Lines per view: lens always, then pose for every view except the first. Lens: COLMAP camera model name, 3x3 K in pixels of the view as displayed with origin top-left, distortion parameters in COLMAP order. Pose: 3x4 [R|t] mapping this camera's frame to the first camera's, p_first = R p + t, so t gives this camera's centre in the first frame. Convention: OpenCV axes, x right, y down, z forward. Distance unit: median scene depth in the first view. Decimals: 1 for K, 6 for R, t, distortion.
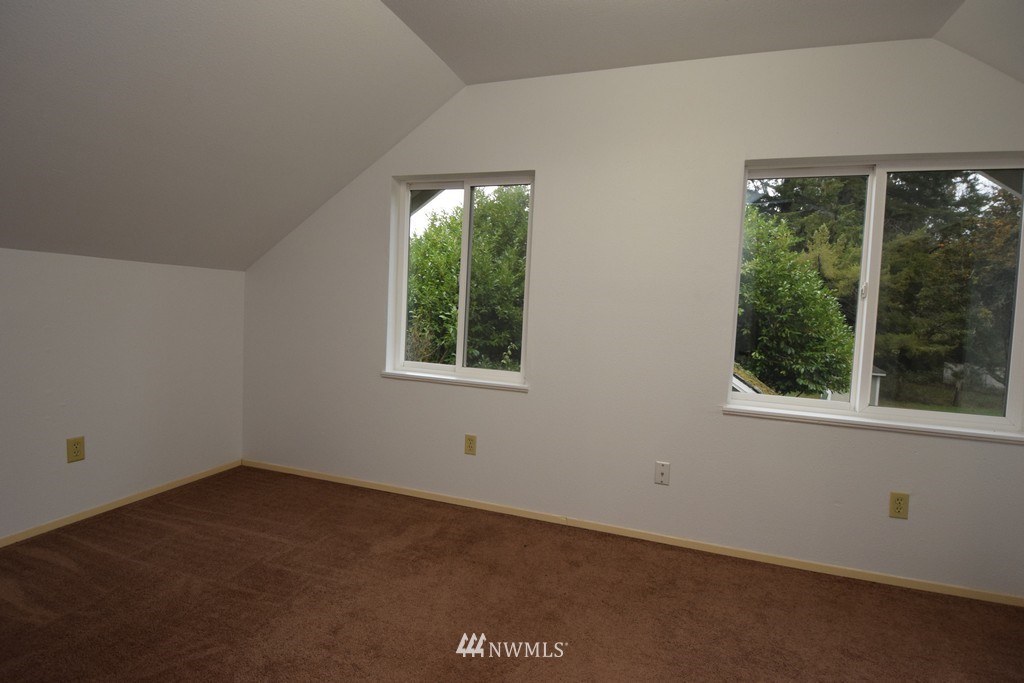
lens RADIAL K [[493.1, 0, 507.7], [0, 493.1, 343.9], [0, 0, 1]] dist [0.009449, -0.018033]
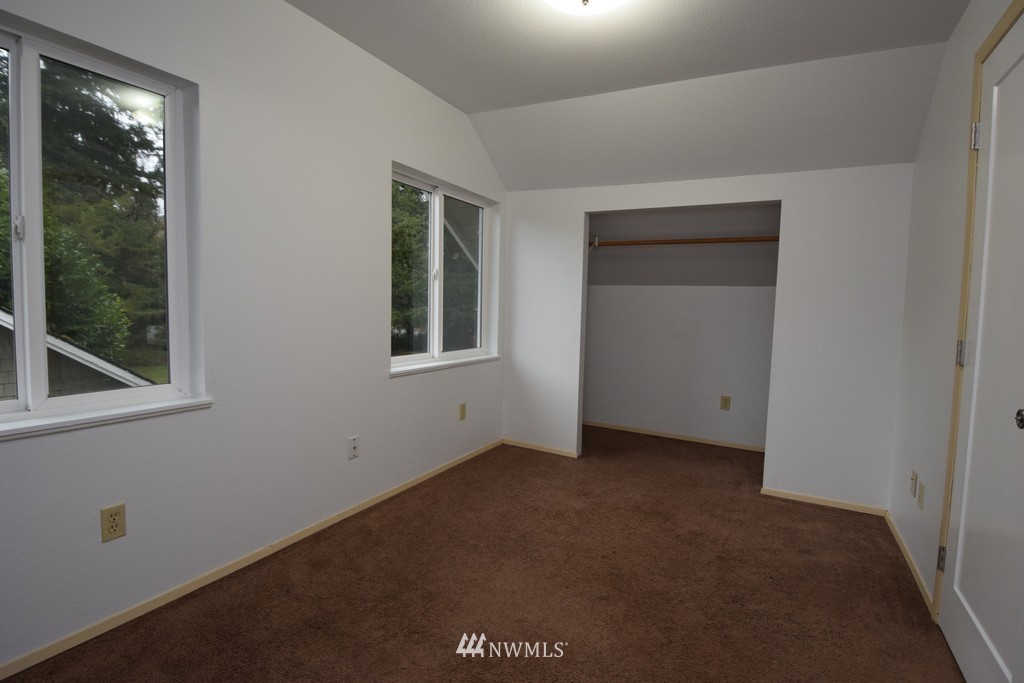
lens RADIAL K [[493.1, 0, 513.9], [0, 493.1, 341.3], [0, 0, 1]] dist [0.009449, -0.018033]
pose [[0.155211, -0.116708, 0.980963, -0.559117], [0.052055, 0.992584, 0.109854, -0.048283], [-0.986509, 0.034013, 0.160135, 0.446837]]
